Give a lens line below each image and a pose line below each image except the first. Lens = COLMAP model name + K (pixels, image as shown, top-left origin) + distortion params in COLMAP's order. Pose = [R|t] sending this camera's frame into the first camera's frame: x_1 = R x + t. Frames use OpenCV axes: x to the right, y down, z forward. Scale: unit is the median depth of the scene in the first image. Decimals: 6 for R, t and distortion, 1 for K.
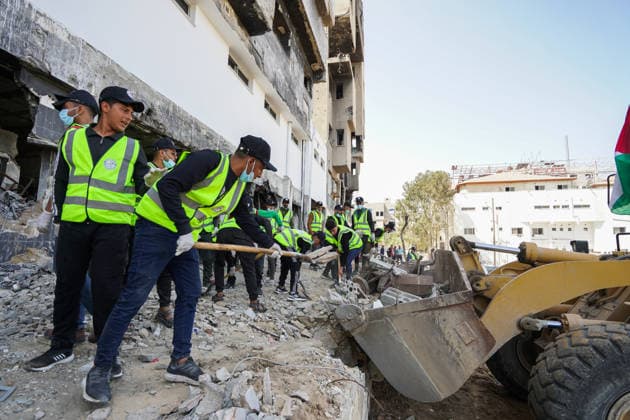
lens RADIAL K [[329.0, 0, 315.0], [0, 329.0, 210.0], [0, 0, 1]] dist [-0.044556, 0.001247]
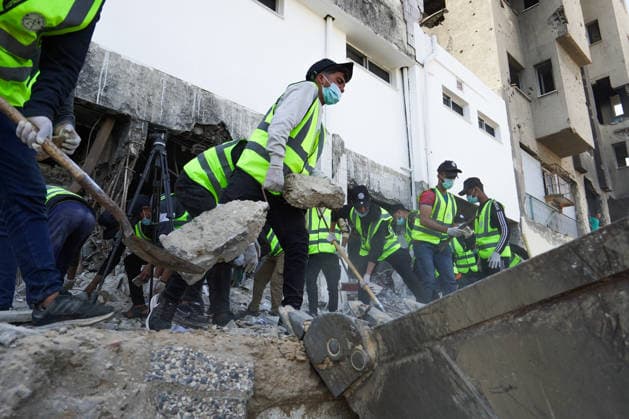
lens RADIAL K [[430.1, 0, 314.5], [0, 430.1, 209.5], [0, 0, 1]] dist [0.005082, 0.003389]
pose [[0.815224, -0.176712, -0.551528, 0.114411], [0.070802, 0.975579, -0.207926, 0.067684], [0.574802, 0.130457, 0.807827, 0.336144]]
